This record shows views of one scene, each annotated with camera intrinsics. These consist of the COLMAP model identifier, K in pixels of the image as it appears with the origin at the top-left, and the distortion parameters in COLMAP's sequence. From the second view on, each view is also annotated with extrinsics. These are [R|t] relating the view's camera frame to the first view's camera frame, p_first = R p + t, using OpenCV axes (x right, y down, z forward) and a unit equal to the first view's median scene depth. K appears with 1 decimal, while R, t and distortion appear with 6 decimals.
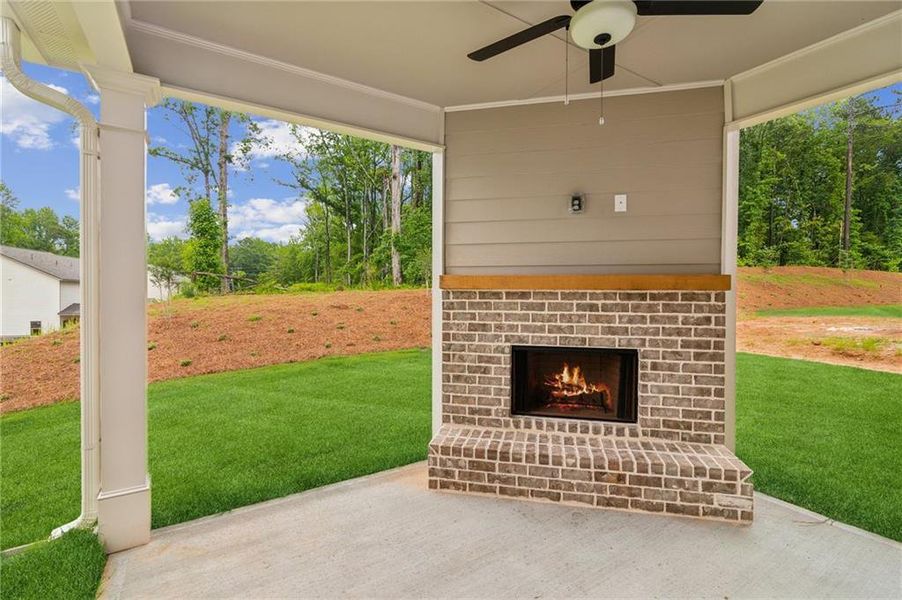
lens RADIAL K [[412.7, 0, 449.8], [0, 412.7, 291.8], [0, 0, 1]] dist [-0.000825, -0.000133]
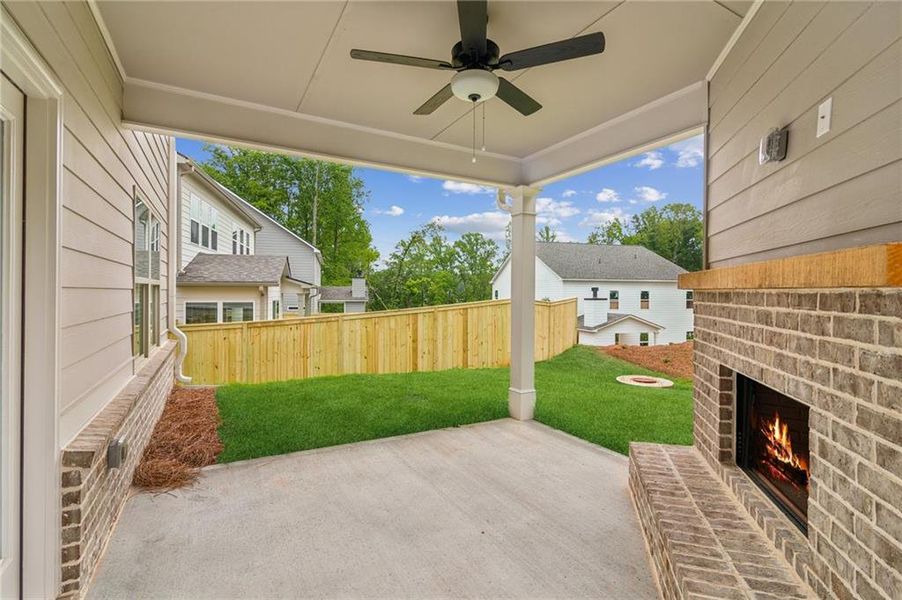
lens RADIAL K [[412.7, 0, 449.8], [0, 412.7, 291.8], [0, 0, 1]] dist [-0.000825, -0.000133]
pose [[-0.055017, -0.008824, -0.998446, 0.939964], [-0.001903, 0.999960, -0.008733, 0.005046], [0.998484, 0.001419, -0.055031, 0.567031]]
